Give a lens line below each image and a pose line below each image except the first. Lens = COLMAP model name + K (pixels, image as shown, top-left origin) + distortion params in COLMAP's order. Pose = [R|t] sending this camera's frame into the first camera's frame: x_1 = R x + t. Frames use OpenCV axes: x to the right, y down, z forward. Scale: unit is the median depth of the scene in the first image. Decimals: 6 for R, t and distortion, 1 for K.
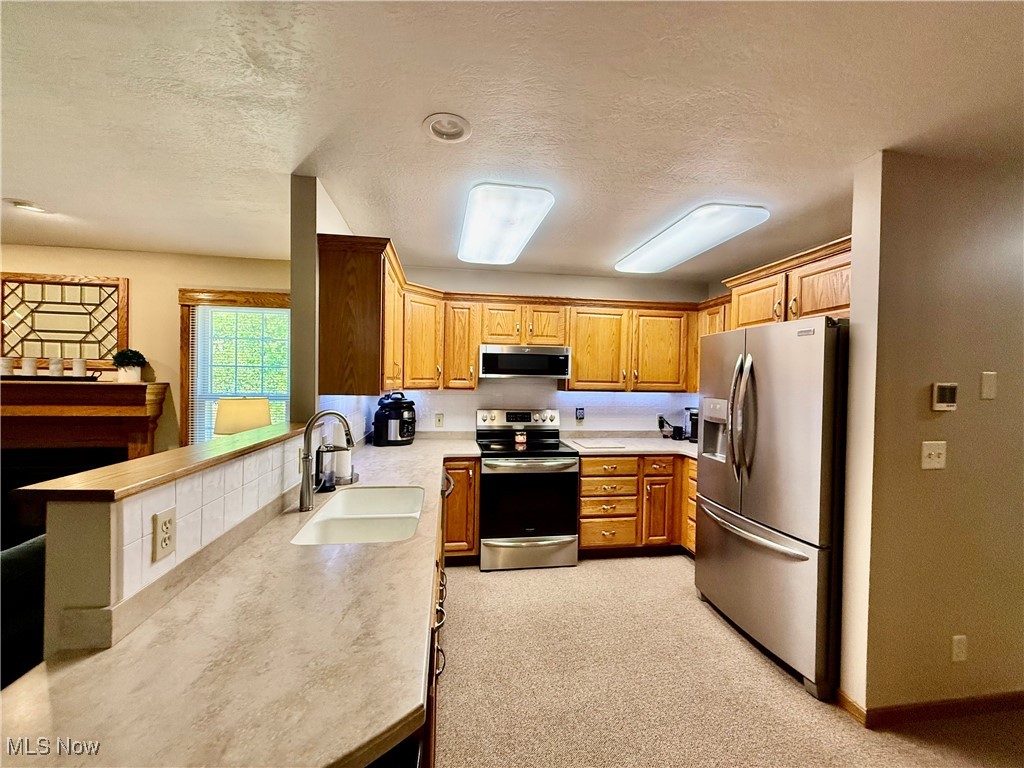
lens RADIAL K [[407.8, 0, 509.5], [0, 407.8, 385.1], [0, 0, 1]] dist [0.000146, 0.000554]
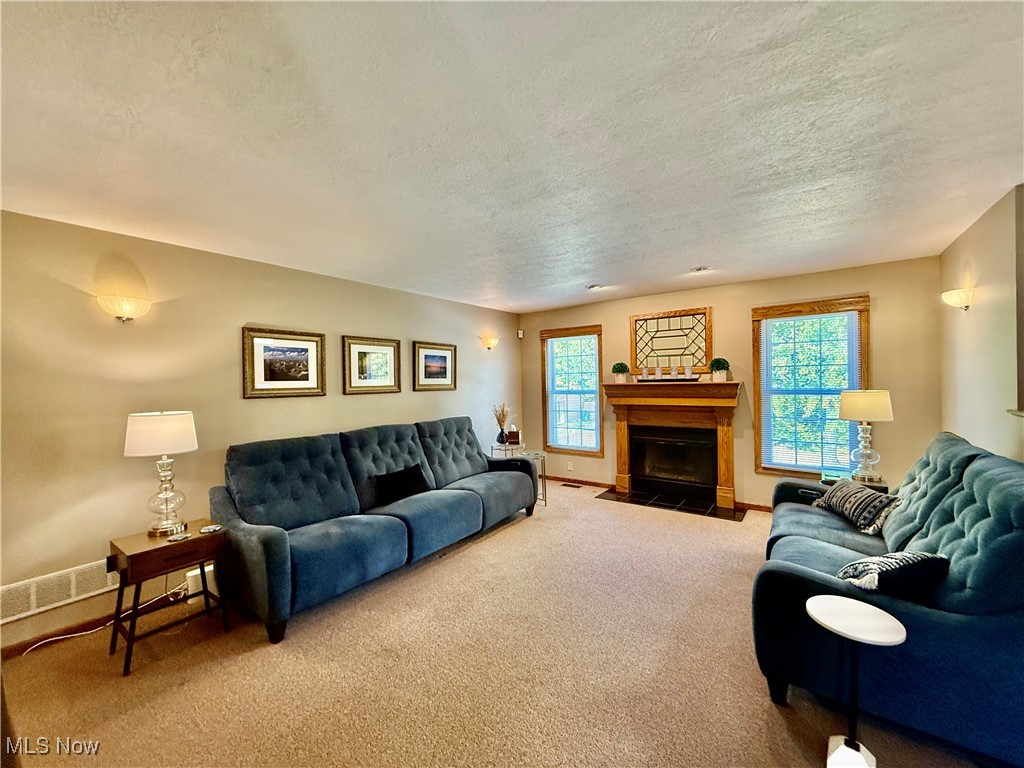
lens RADIAL K [[407.8, 0, 509.5], [0, 407.8, 385.1], [0, 0, 1]] dist [0.000146, 0.000554]
pose [[0.705511, -0.023029, -0.708324, -0.448818], [0.024719, 0.999663, -0.007880, -0.001976], [0.708268, -0.011949, 0.705843, -0.464999]]
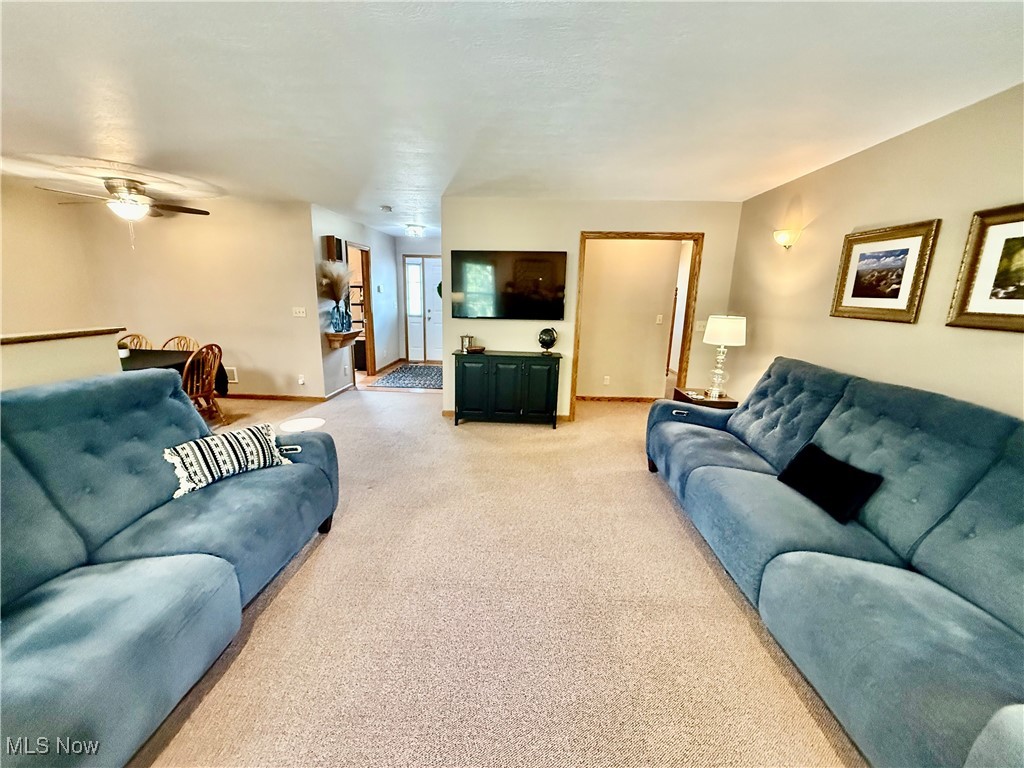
lens RADIAL K [[407.8, 0, 509.5], [0, 407.8, 385.1], [0, 0, 1]] dist [0.000146, 0.000554]
pose [[-0.980291, -0.081540, 0.179945, -1.052533], [-0.037484, 0.971073, 0.235824, -0.030918], [-0.193969, 0.224431, -0.954990, 0.791757]]
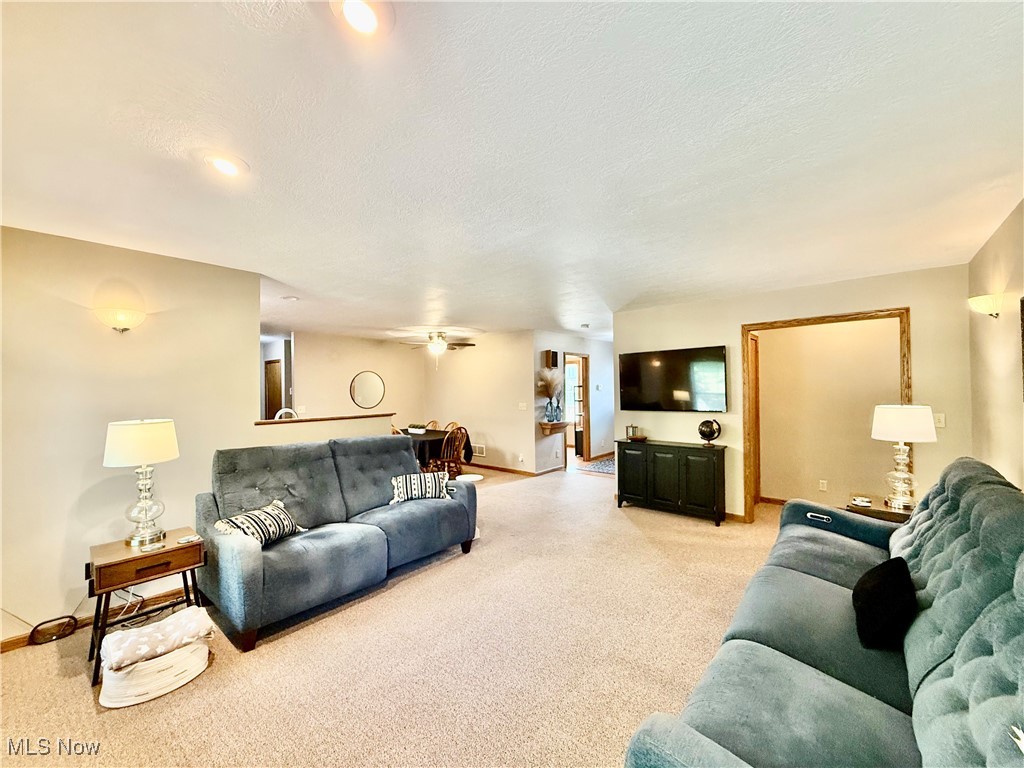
lens RADIAL K [[407.8, 0, 509.5], [0, 407.8, 385.1], [0, 0, 1]] dist [0.000146, 0.000554]
pose [[-0.649375, -0.000380, 0.760468, -1.527060], [0.011674, 0.999877, 0.010468, -0.037923], [-0.760378, 0.015676, -0.649291, 0.815088]]
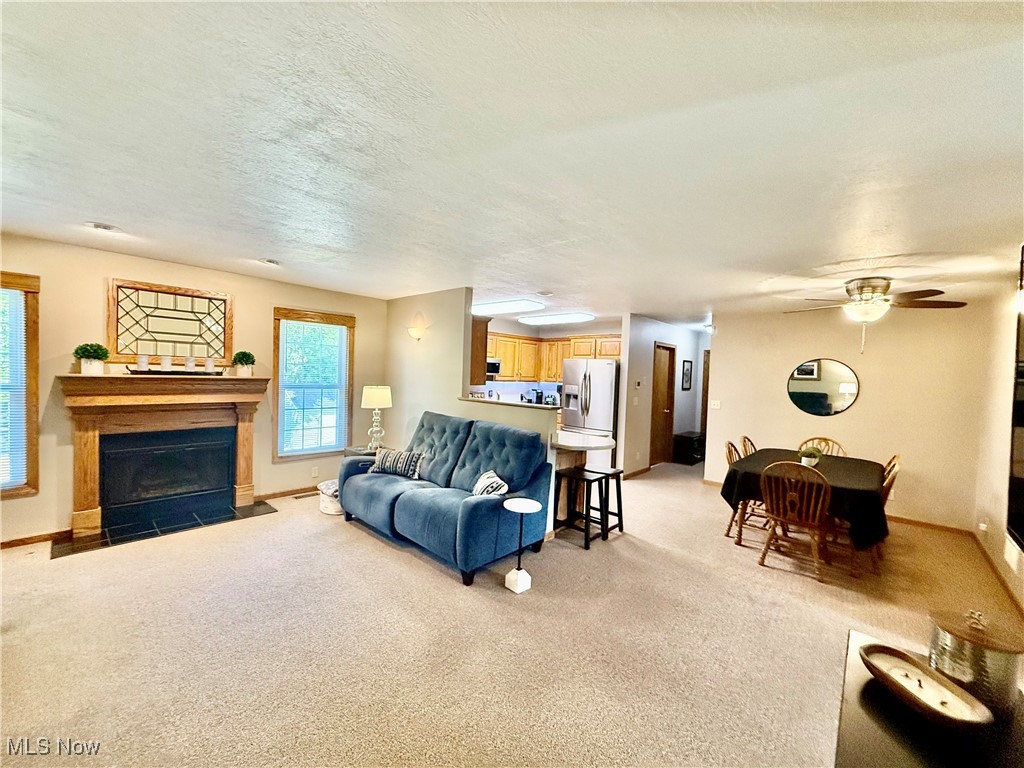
lens RADIAL K [[407.8, 0, 509.5], [0, 407.8, 385.1], [0, 0, 1]] dist [0.000146, 0.000554]
pose [[0.778396, -0.008518, 0.627716, -1.071437], [-0.015087, 0.999365, 0.032270, -0.033197], [-0.627593, -0.034589, 0.777773, -0.553810]]
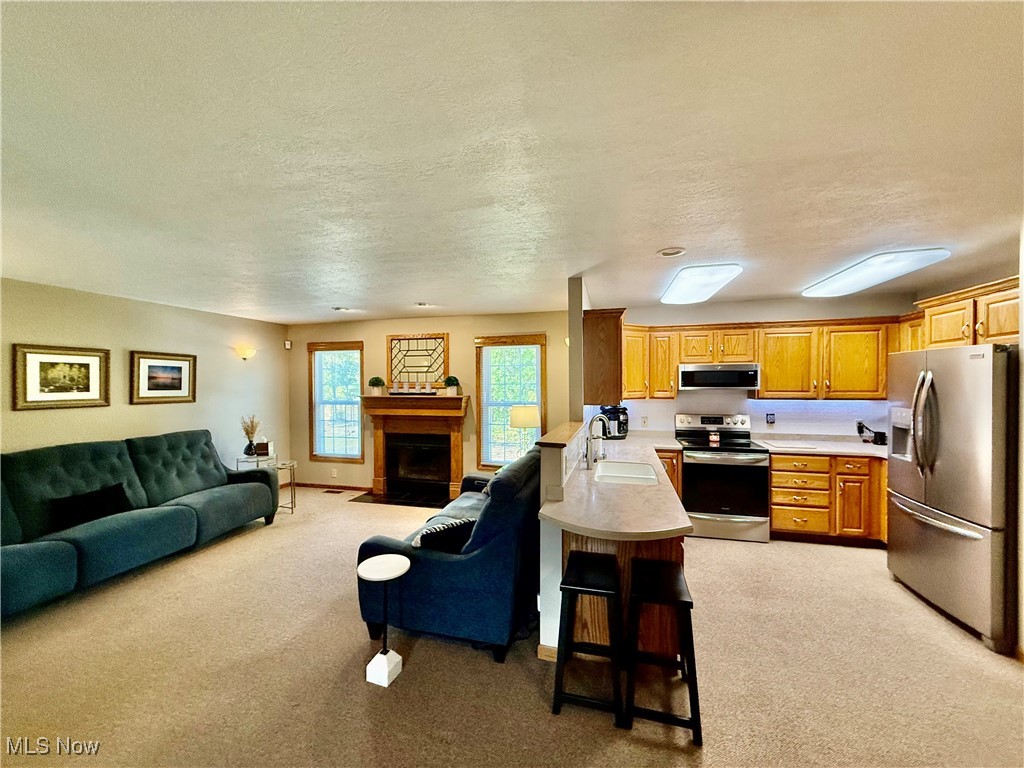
lens RADIAL K [[407.8, 0, 509.5], [0, 407.8, 385.1], [0, 0, 1]] dist [0.000146, 0.000554]
pose [[0.916068, -0.017923, -0.400623, -0.047788], [0.015665, 0.999838, -0.008910, -0.030656], [0.400718, 0.001886, 0.916200, -0.421512]]
